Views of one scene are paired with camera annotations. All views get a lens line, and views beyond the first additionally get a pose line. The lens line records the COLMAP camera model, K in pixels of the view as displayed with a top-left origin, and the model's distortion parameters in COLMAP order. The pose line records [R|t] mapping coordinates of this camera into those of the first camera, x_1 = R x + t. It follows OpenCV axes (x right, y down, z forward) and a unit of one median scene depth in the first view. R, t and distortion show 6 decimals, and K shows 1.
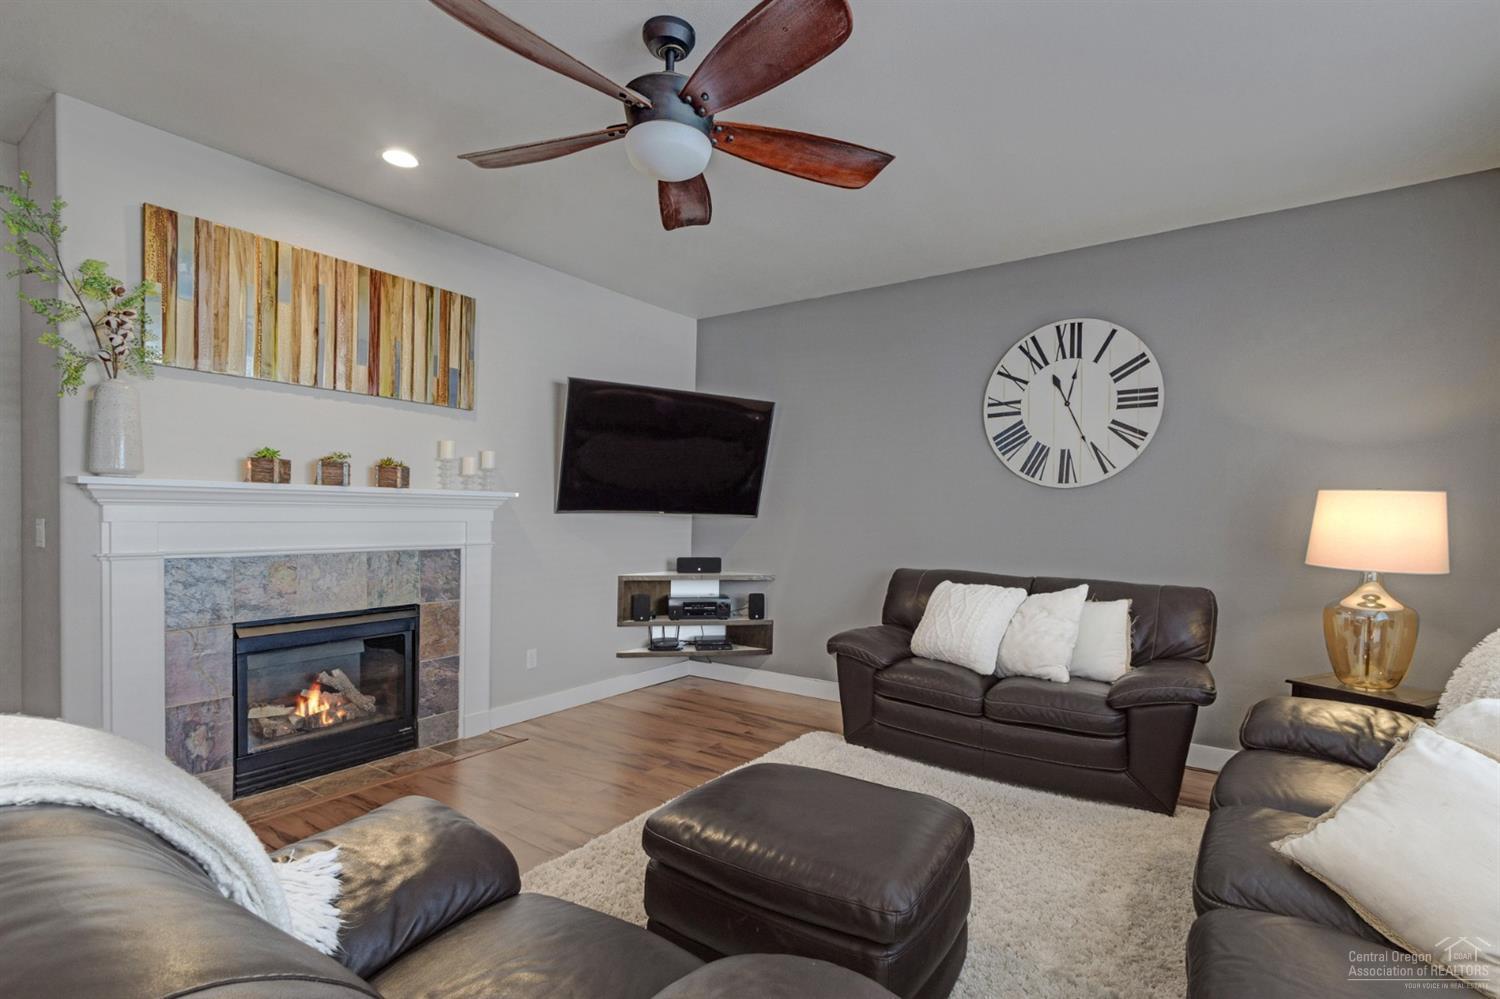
lens RADIAL K [[702.7, 0, 755.2], [0, 702.7, 535.8], [0, 0, 1]] dist [0.002281, 0.000026]
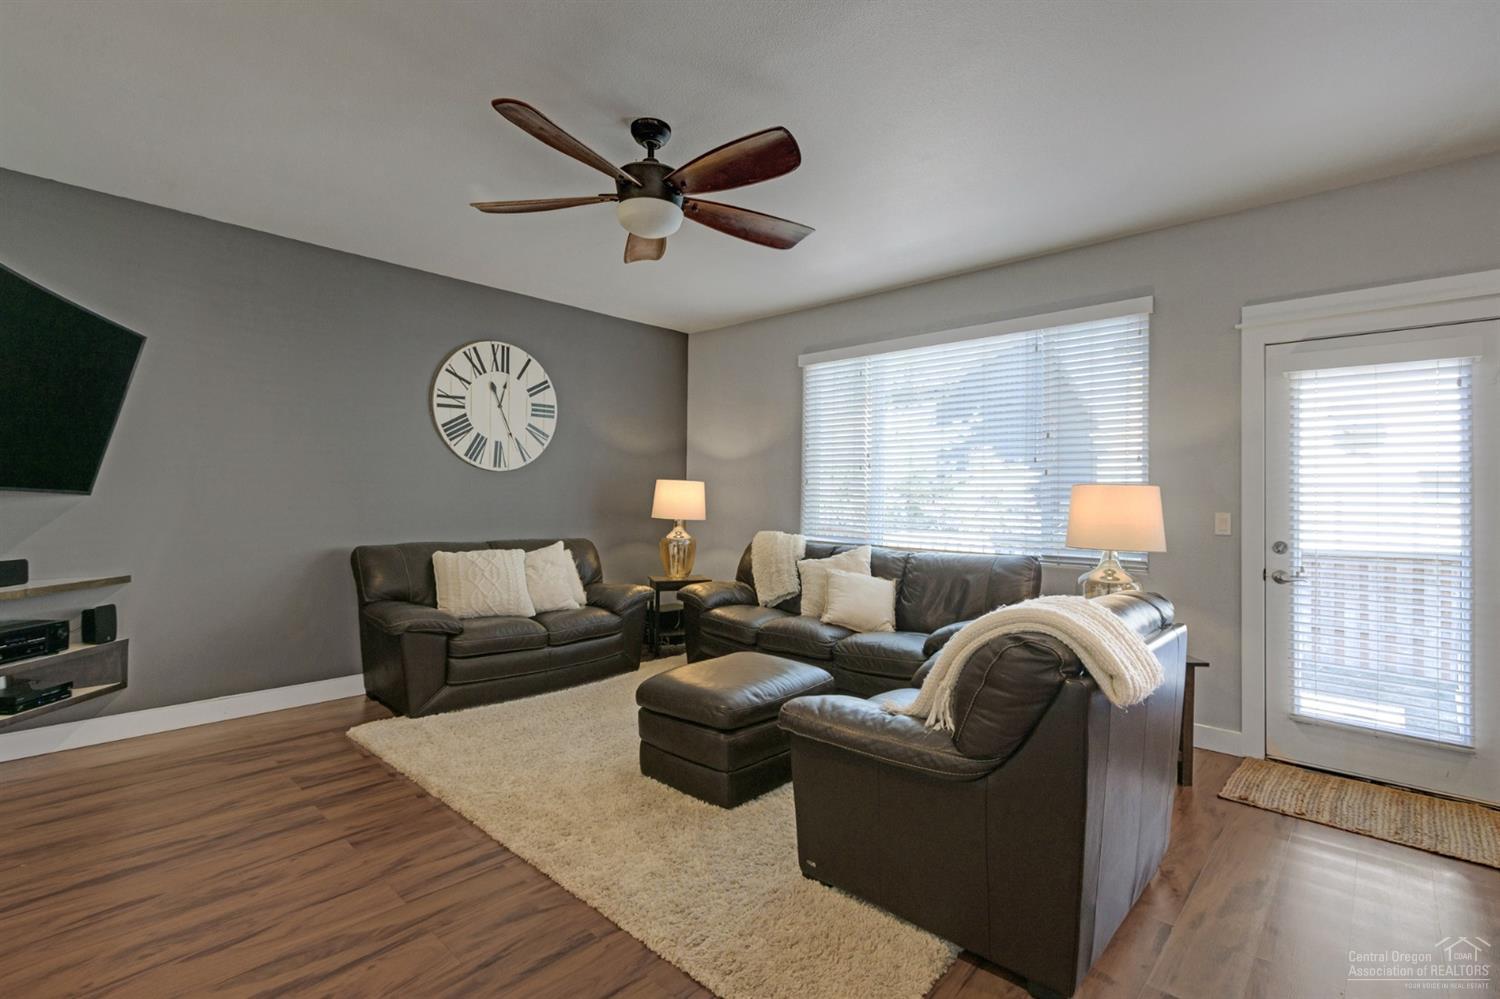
lens RADIAL K [[689.8, 0, 760.4], [0, 689.8, 481.6], [0, 0, 1]] dist [-0.000169, -0.000015]
pose [[0.136923, 0.009131, 0.990540, -0.797416], [0.022013, 0.999683, -0.012258, -0.023070], [-0.990337, 0.023484, 0.136679, 0.369309]]
